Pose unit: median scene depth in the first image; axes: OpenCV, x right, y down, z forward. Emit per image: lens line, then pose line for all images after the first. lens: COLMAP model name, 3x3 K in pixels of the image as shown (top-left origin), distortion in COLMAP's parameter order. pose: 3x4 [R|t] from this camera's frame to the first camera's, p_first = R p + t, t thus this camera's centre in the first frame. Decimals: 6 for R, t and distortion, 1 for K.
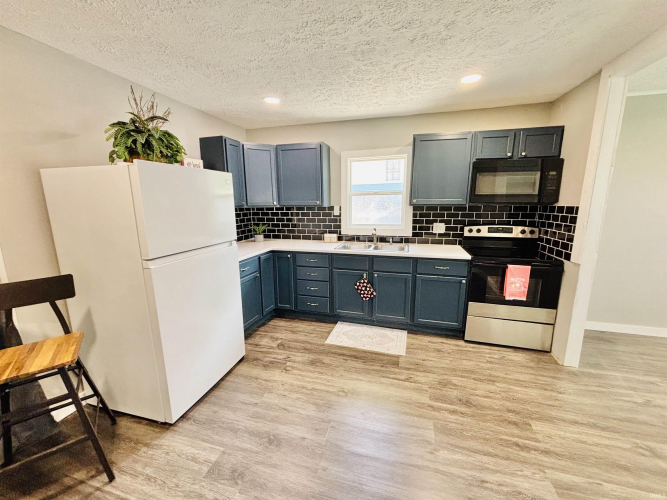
lens RADIAL K [[268.8, 0, 333.4], [0, 268.8, 248.5], [0, 0, 1]] dist [-0.001625, 0.000252]
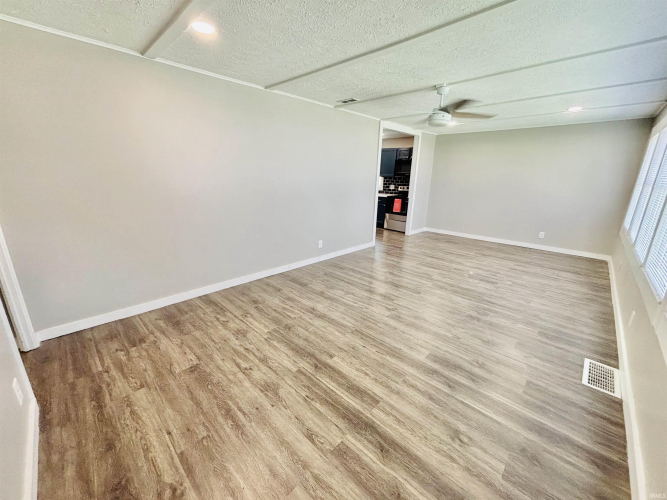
lens RADIAL K [[268.8, 0, 333.4], [0, 268.8, 248.5], [0, 0, 1]] dist [-0.001625, 0.000252]
pose [[0.884446, 0.152326, -0.441080, 1.255164], [-0.111780, 0.986860, 0.116671, 0.284976], [0.453057, -0.053885, 0.889852, -1.640549]]
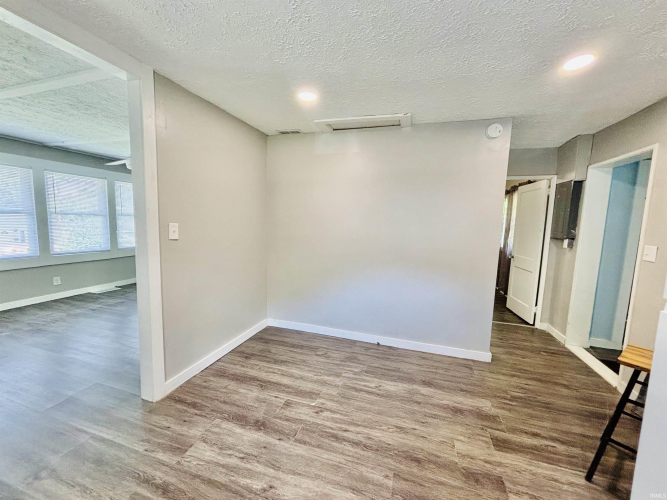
lens RADIAL K [[269.3, 0, 333.5], [0, 269.3, 250.0], [0, 0, 1]] dist [-0.002096, -0.000386]
pose [[-0.999463, -0.021137, 0.025033, 0.085489], [-0.013211, 0.959193, 0.282443, -0.147831], [-0.029981, 0.281961, -0.958957, 0.926326]]
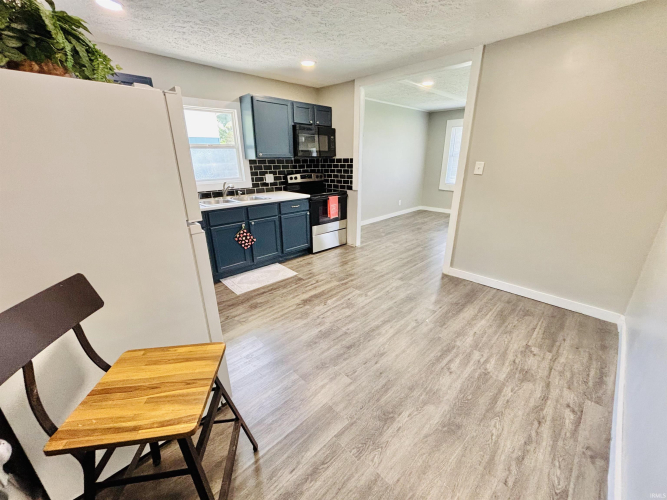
lens RADIAL K [[269.3, 0, 333.5], [0, 269.3, 250.0], [0, 0, 1]] dist [-0.002096, -0.000386]
pose [[0.499153, -0.279298, 0.820267, -0.662284], [0.155851, 0.960129, 0.232082, -0.001876], [-0.852383, 0.011995, 0.522780, 0.128897]]
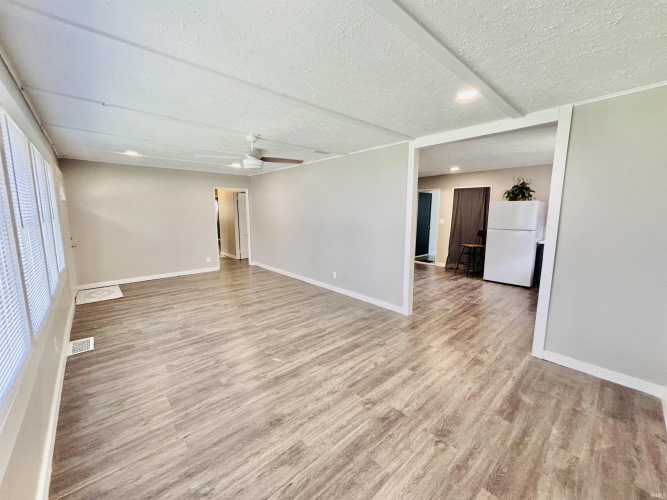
lens RADIAL K [[269.3, 0, 333.5], [0, 269.3, 250.0], [0, 0, 1]] dist [-0.002096, -0.000386]
pose [[-0.525361, 0.133327, -0.840369, 1.959497], [-0.145551, 0.959008, 0.243142, -0.144209], [0.838338, 0.250054, -0.484419, 0.609586]]
